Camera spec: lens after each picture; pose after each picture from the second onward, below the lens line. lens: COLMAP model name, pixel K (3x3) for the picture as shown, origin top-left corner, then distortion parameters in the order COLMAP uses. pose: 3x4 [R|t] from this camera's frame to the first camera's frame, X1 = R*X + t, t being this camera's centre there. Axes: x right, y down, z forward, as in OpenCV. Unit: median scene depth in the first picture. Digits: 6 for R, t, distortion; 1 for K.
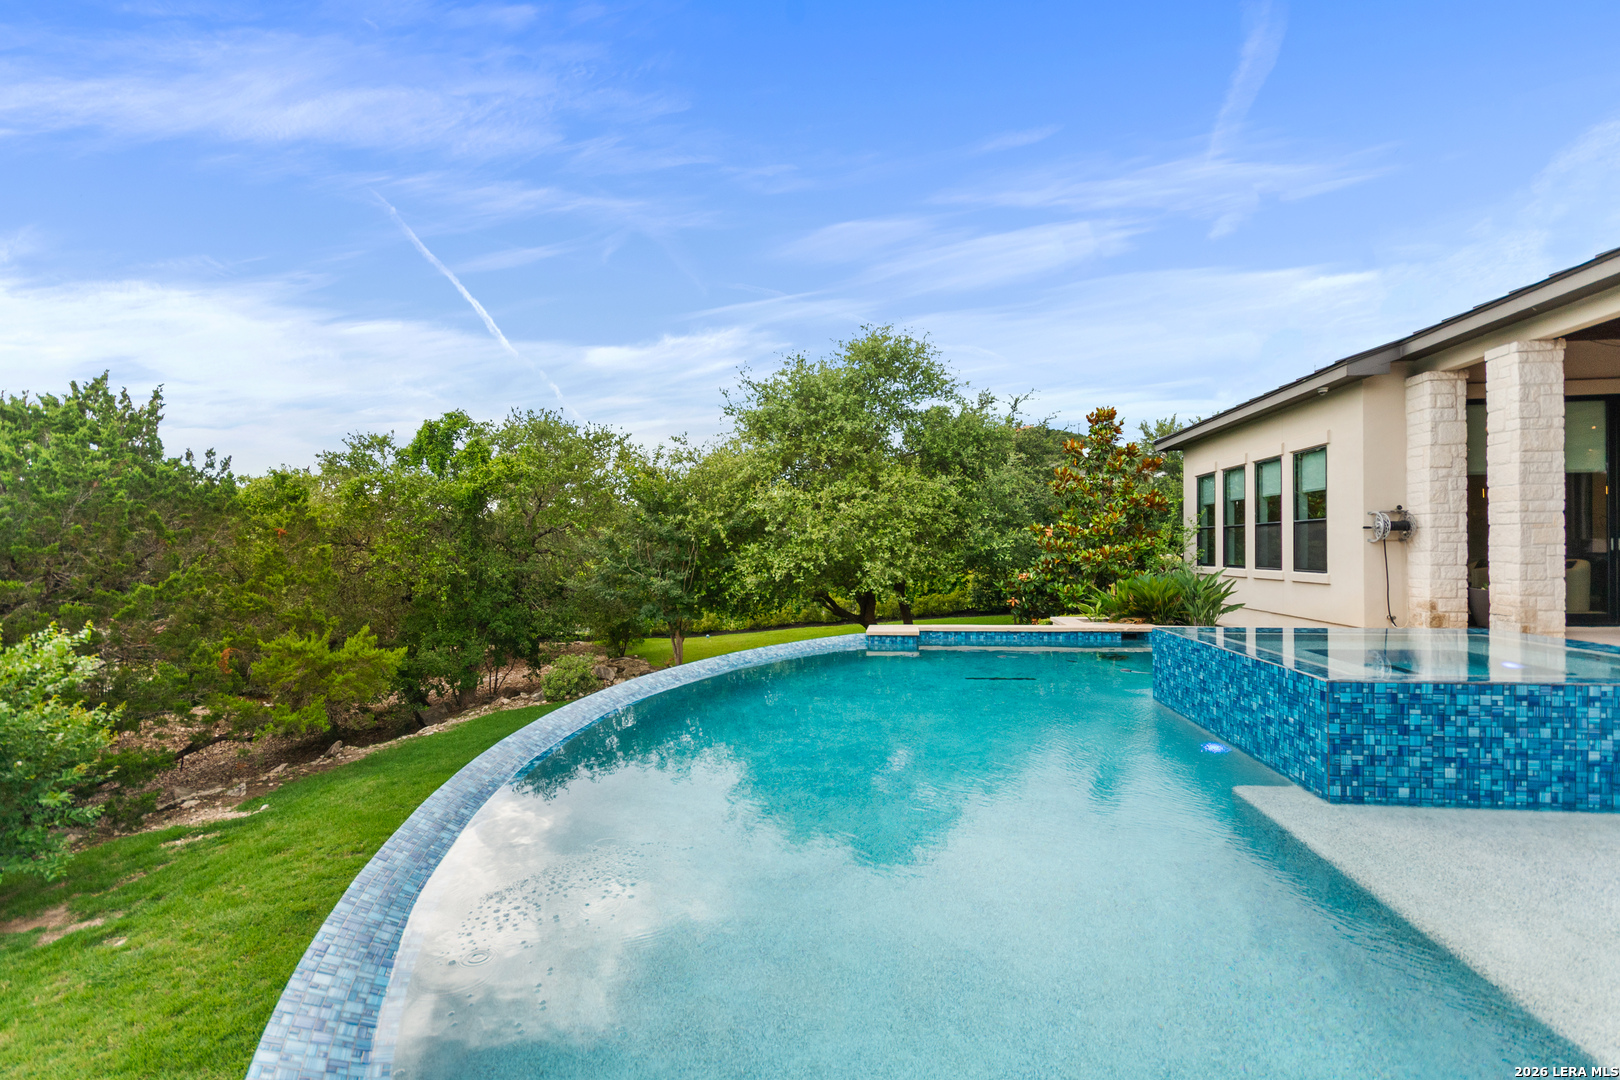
lens RADIAL K [[725.9, 0, 802.0], [0, 725.9, 548.0], [0, 0, 1]] dist [0.005362, -0.000056]
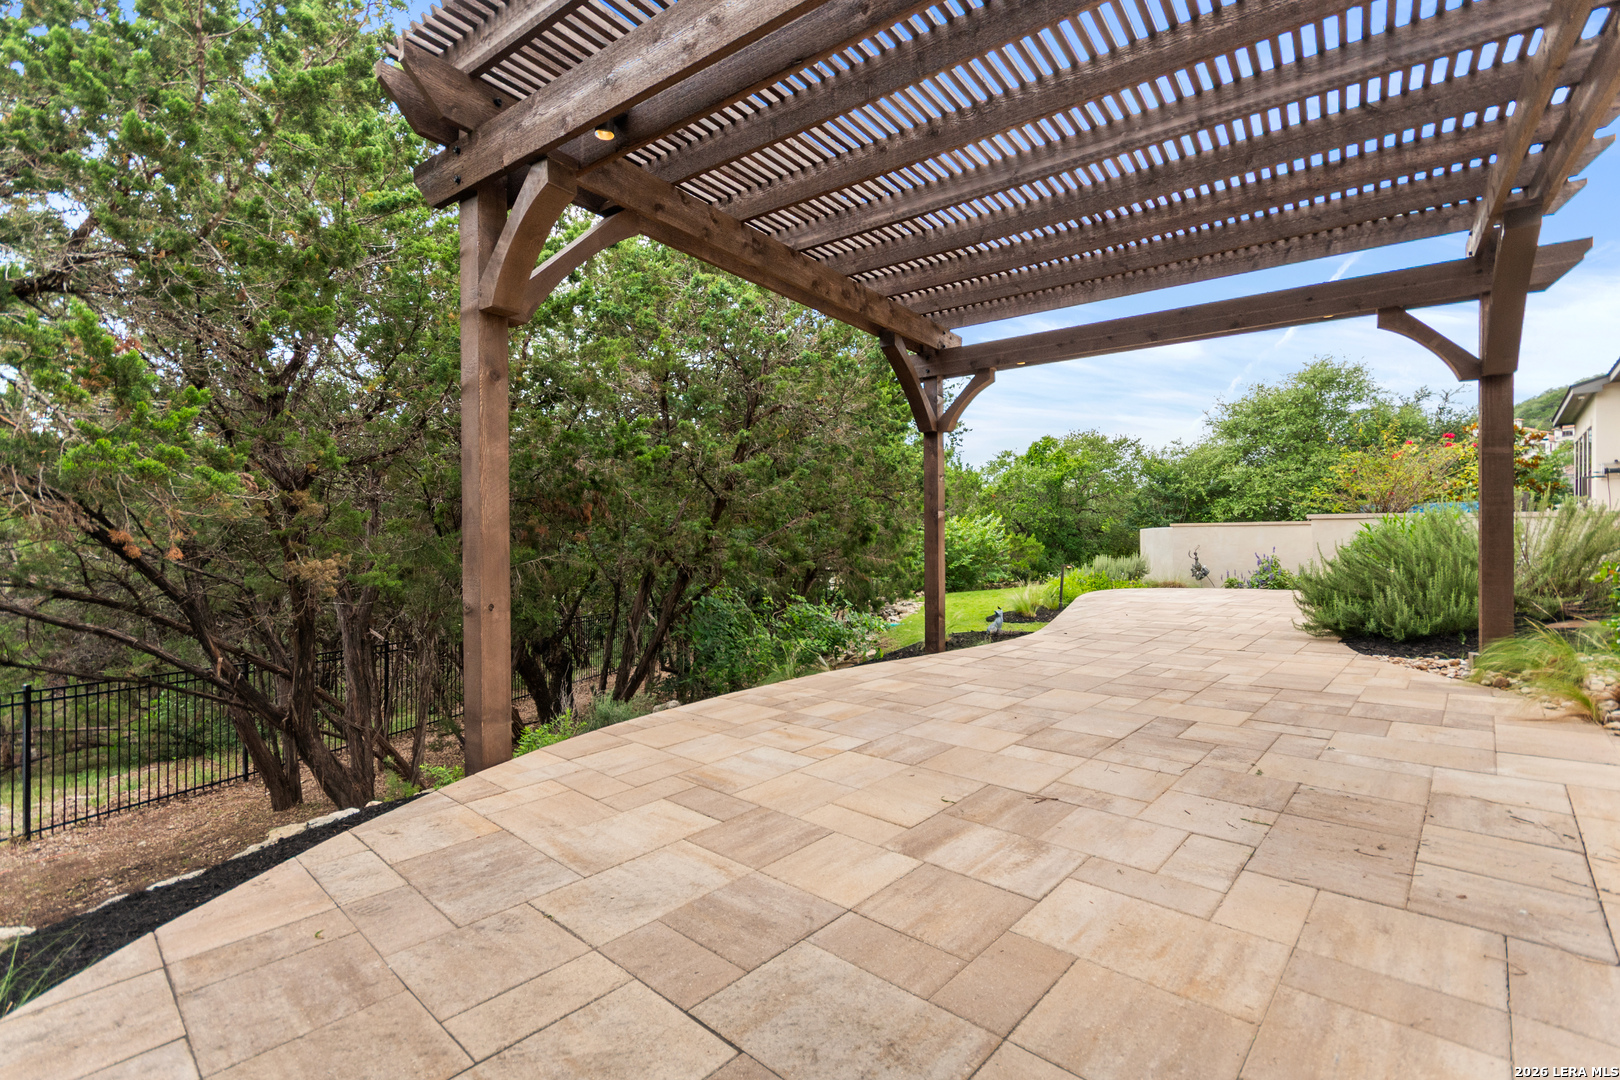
lens RADIAL K [[725.9, 0, 802.0], [0, 725.9, 548.0], [0, 0, 1]] dist [0.005362, -0.000056]
pose [[0.818206, 0.012973, -0.574779, 0.144959], [-0.003399, 0.999837, 0.017728, 0.109647], [0.574915, -0.012552, 0.818117, -1.336586]]
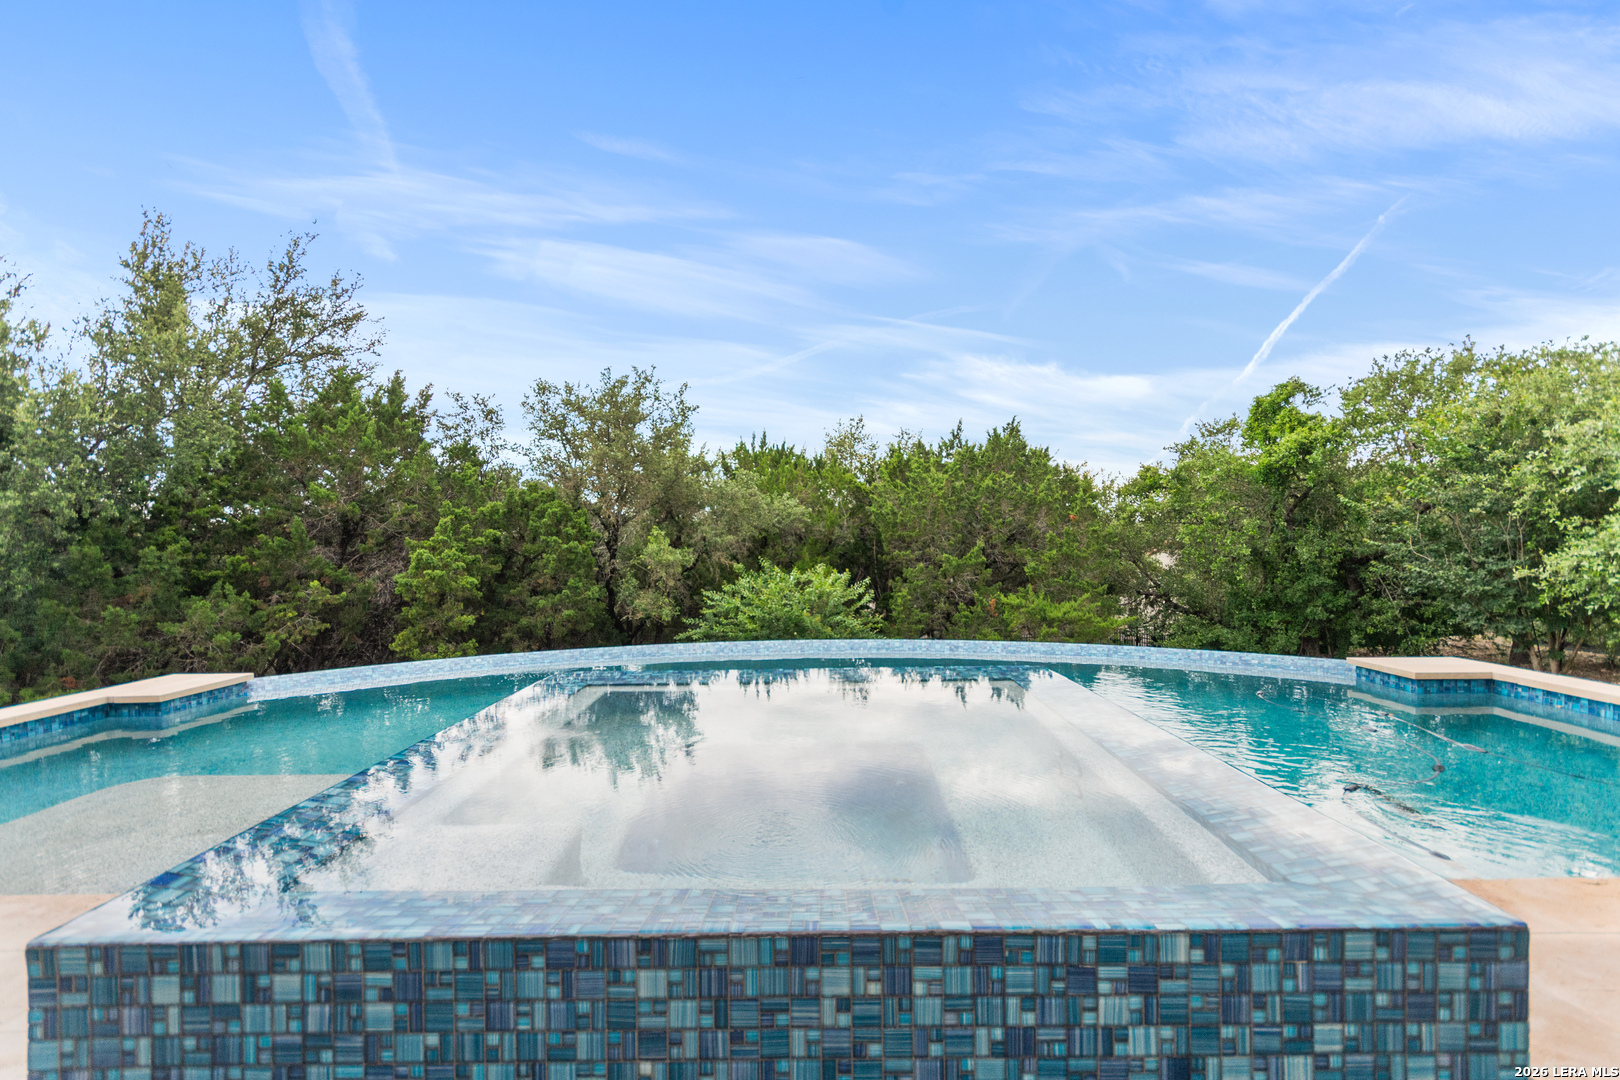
lens RADIAL K [[719.8, 0, 803.5], [0, 719.8, 537.8], [0, 0, 1]] dist [-0.001236, 0.000611]
pose [[0.120986, 0.004203, -0.992645, 0.522328], [0.018570, 0.999806, 0.006496, -0.003644], [0.992481, -0.019219, 0.120884, 0.371084]]
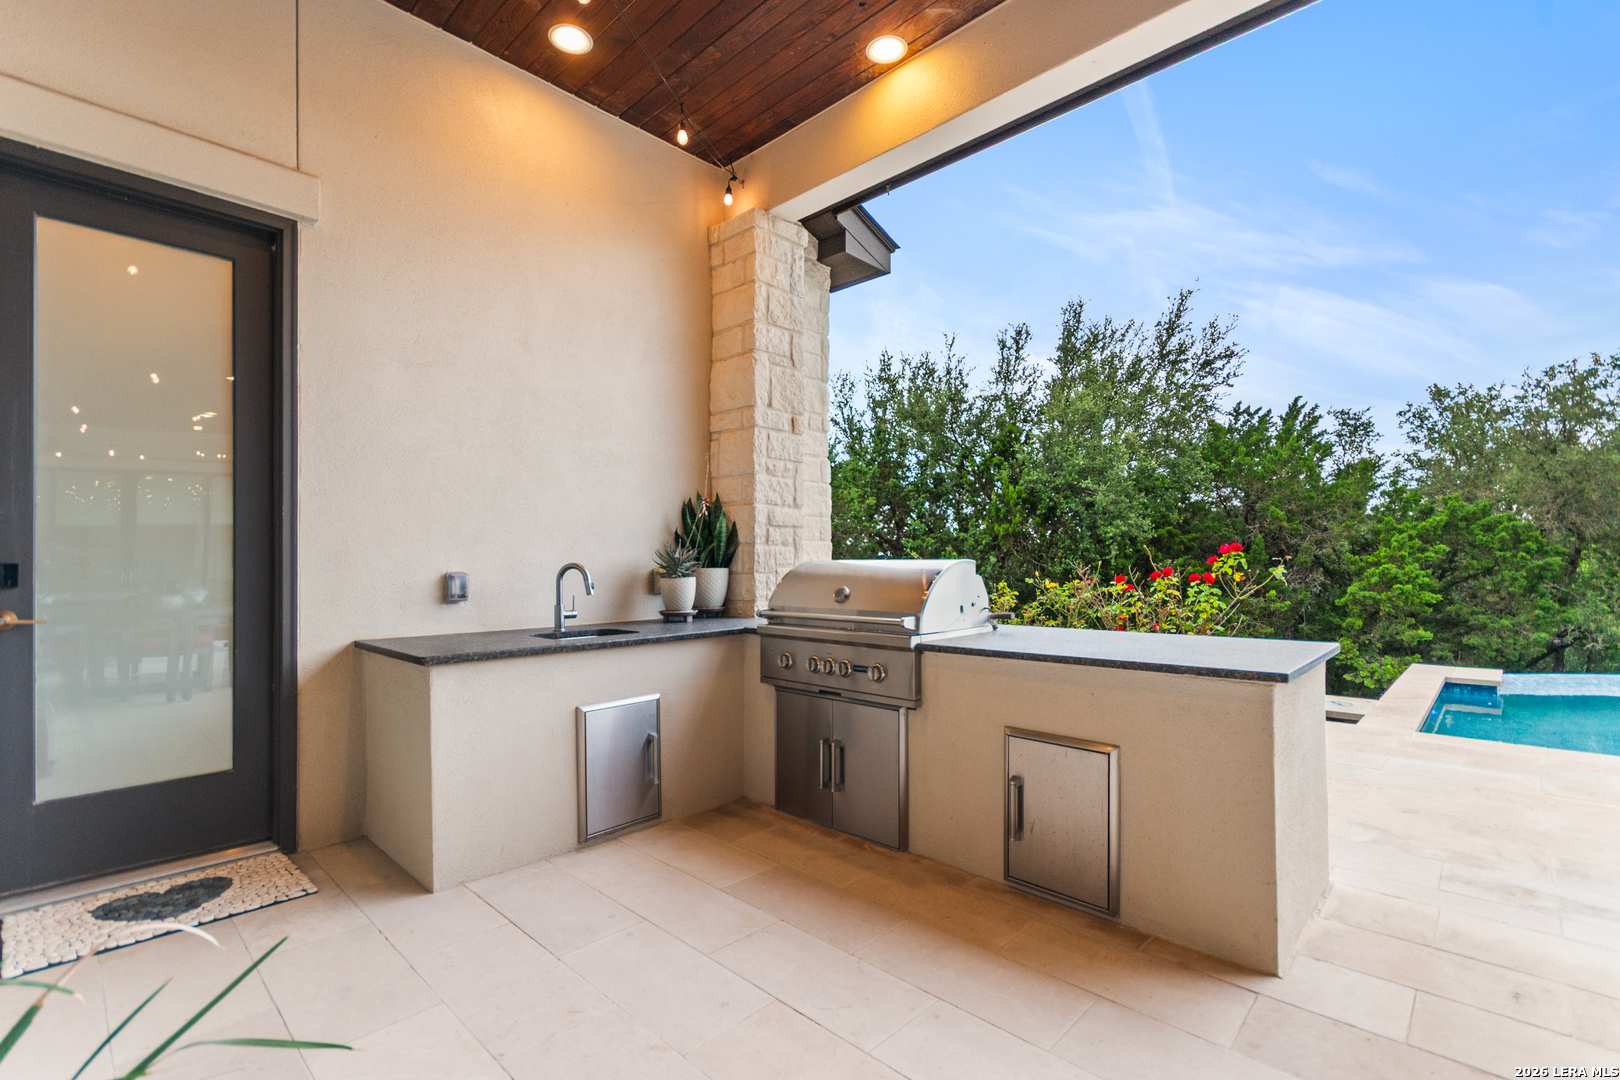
lens RADIAL K [[725.9, 0, 802.0], [0, 725.9, 548.0], [0, 0, 1]] dist [0.005362, -0.000056]
pose [[-0.589028, -0.001209, -0.808112, 0.805805], [0.015633, 0.999795, -0.012890, -0.013541], [0.807962, -0.020226, -0.588888, -0.077955]]
